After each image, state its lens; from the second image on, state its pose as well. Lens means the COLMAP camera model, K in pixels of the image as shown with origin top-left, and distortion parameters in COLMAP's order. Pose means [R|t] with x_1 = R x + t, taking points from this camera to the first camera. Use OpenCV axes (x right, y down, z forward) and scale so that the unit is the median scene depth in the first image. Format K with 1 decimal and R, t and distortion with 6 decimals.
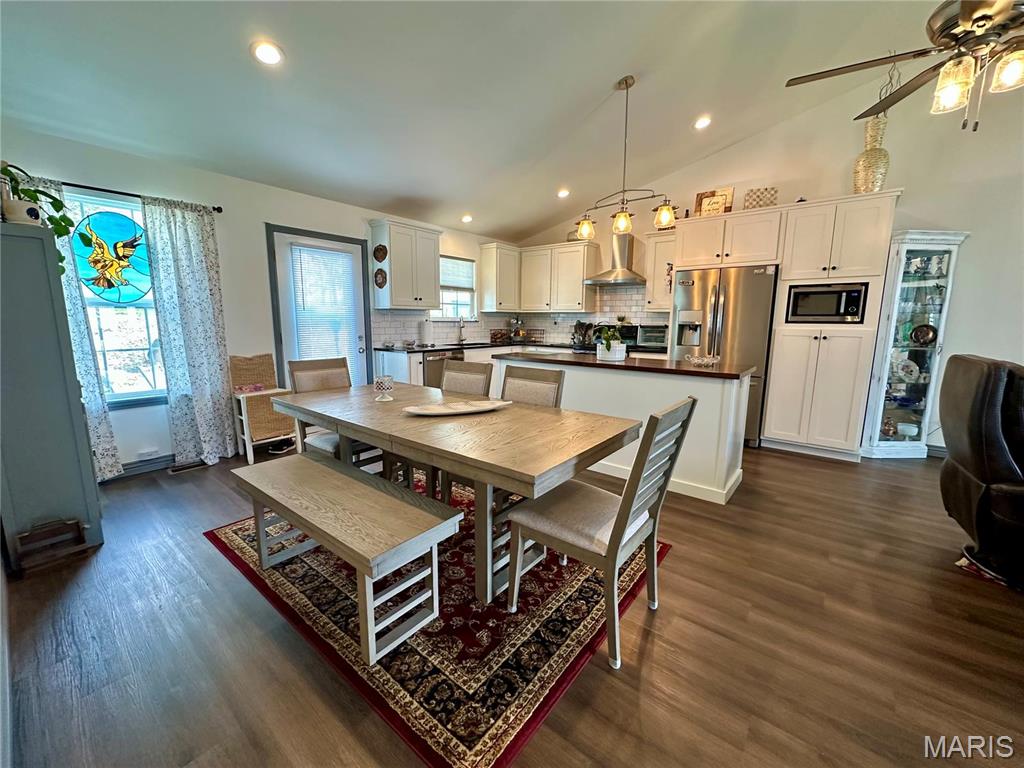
lens RADIAL K [[407.3, 0, 511.3], [0, 407.3, 383.9], [0, 0, 1]] dist [-0.004147, 0.000783]
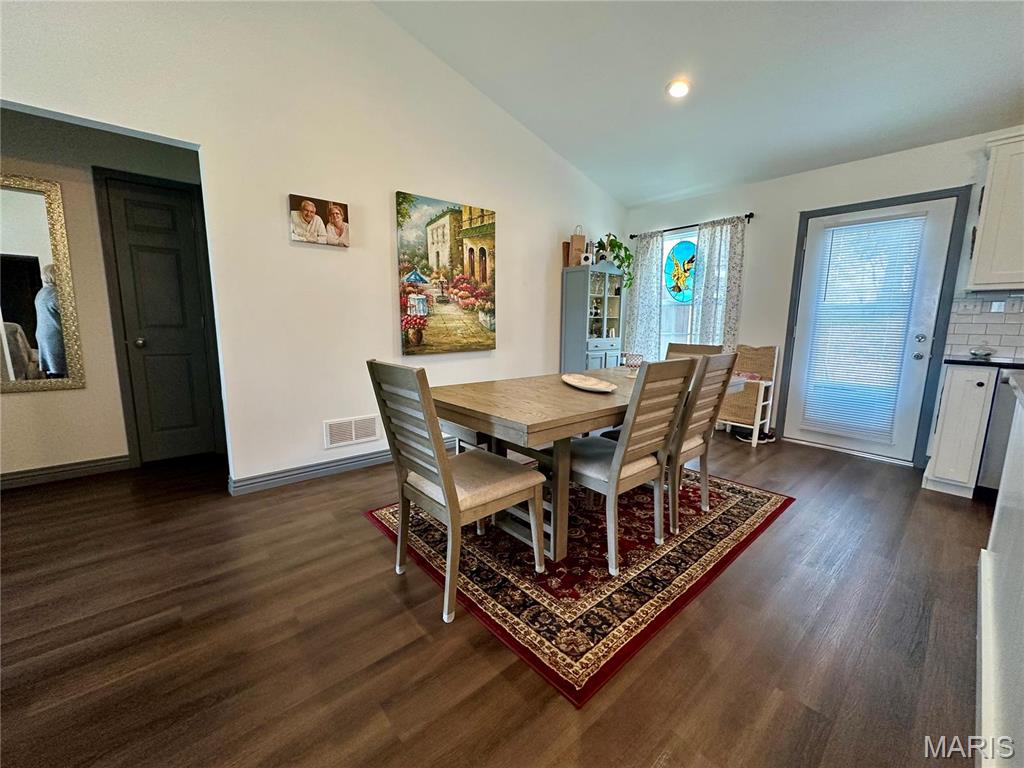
lens RADIAL K [[407.3, 0, 511.7], [0, 407.3, 383.2], [0, 0, 1]] dist [-0.004147, 0.000783]
pose [[-0.175018, 0.139011, -0.974702, 0.460904], [-0.168514, 0.971145, 0.168762, -0.042045], [0.970037, 0.193788, -0.146543, 0.491145]]
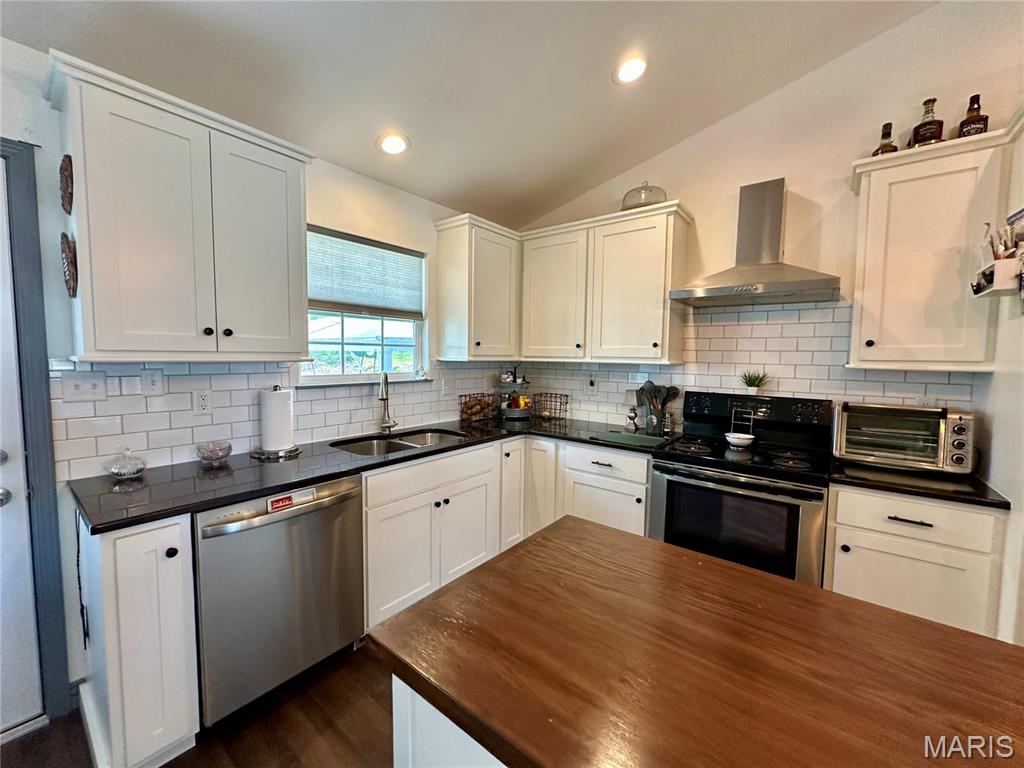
lens RADIAL K [[407.3, 0, 511.9], [0, 407.3, 382.5], [0, 0, 1]] dist [-0.004147, 0.000783]
pose [[0.999990, 0.003776, 0.002279, 0.015662], [-0.003552, 0.995826, -0.091199, -0.155197], [-0.002614, 0.091190, 0.995830, 0.755934]]
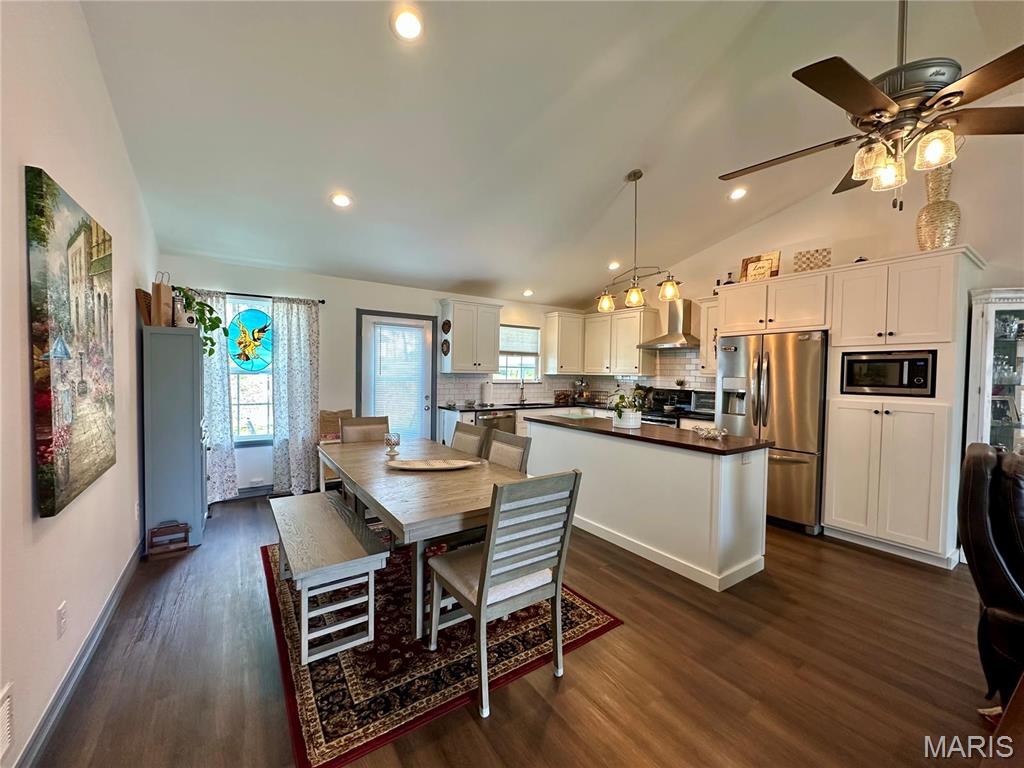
lens RADIAL K [[407.3, 0, 511.6], [0, 407.3, 383.6], [0, 0, 1]] dist [-0.004147, 0.000783]
pose [[0.955893, 0.014052, -0.293378, 0.223619], [-0.053166, 0.990633, -0.125778, -0.019814], [0.288863, 0.135828, 0.947686, -0.048321]]
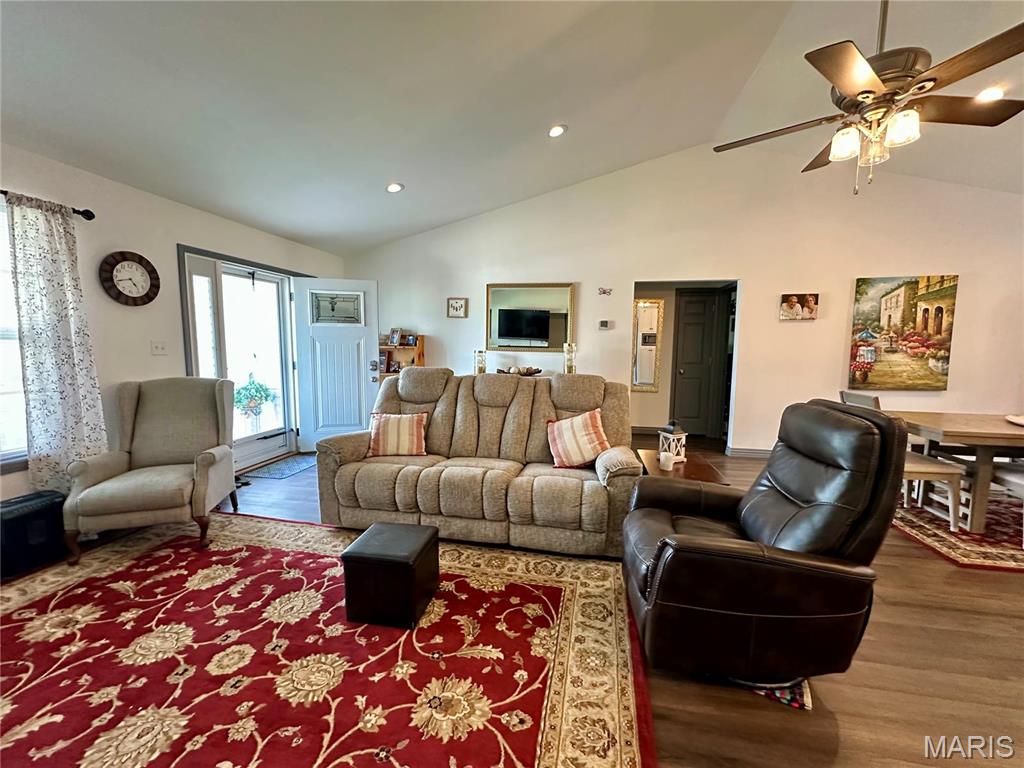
lens RADIAL K [[407.3, 0, 512.1], [0, 407.3, 383.3], [0, 0, 1]] dist [-0.004147, 0.000783]
pose [[-0.882194, 0.031830, -0.469809, 1.036180], [-0.089655, 0.968108, 0.233942, -0.116759], [0.462272, 0.248503, -0.851206, 0.671488]]
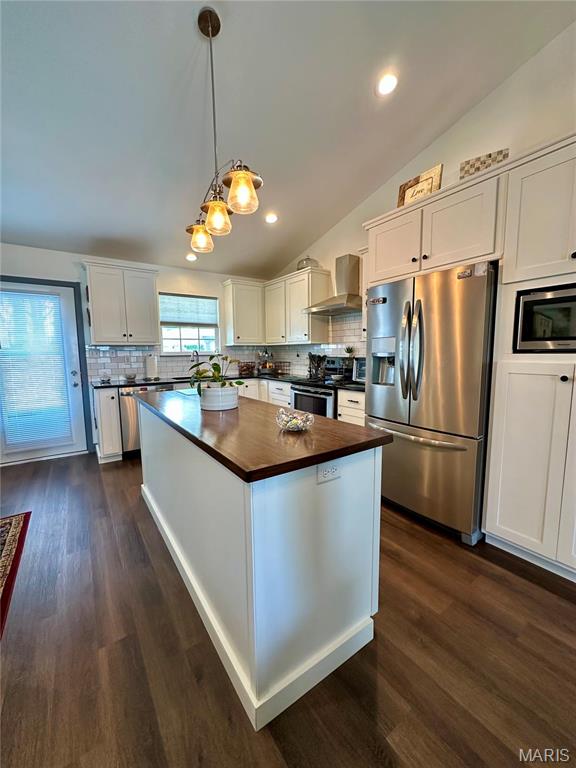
lens RADIAL K [[305.5, 0, 287.9], [0, 305.5, 384.7], [0, 0, 1]] dist [-0.004147, 0.000783]
pose [[0.959474, 0.011970, -0.281542, 0.434597], [-0.025437, 0.998698, -0.044228, -0.066603], [0.280646, 0.049598, 0.958529, 0.424107]]
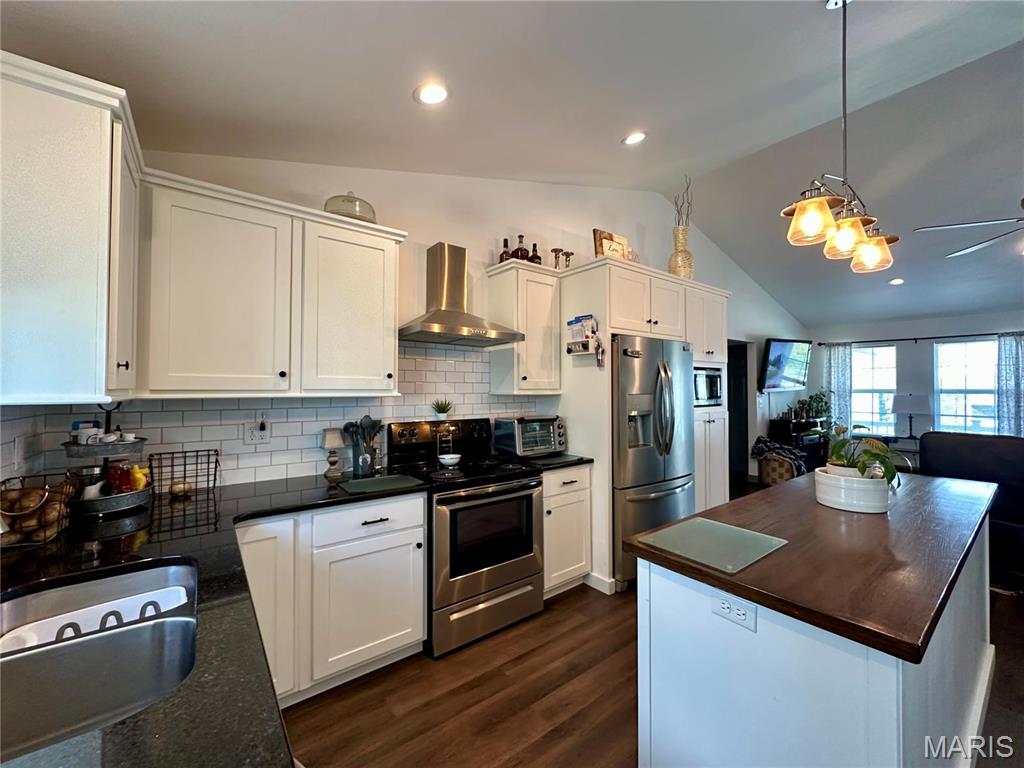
lens RADIAL K [[407.3, 0, 512.5], [0, 407.3, 381.9], [0, 0, 1]] dist [-0.004147, 0.000783]
pose [[0.241142, 0.006382, 0.970469, -0.262080], [0.154589, 0.986958, -0.044902, -0.204501], [-0.958099, 0.160851, 0.237010, 1.045624]]
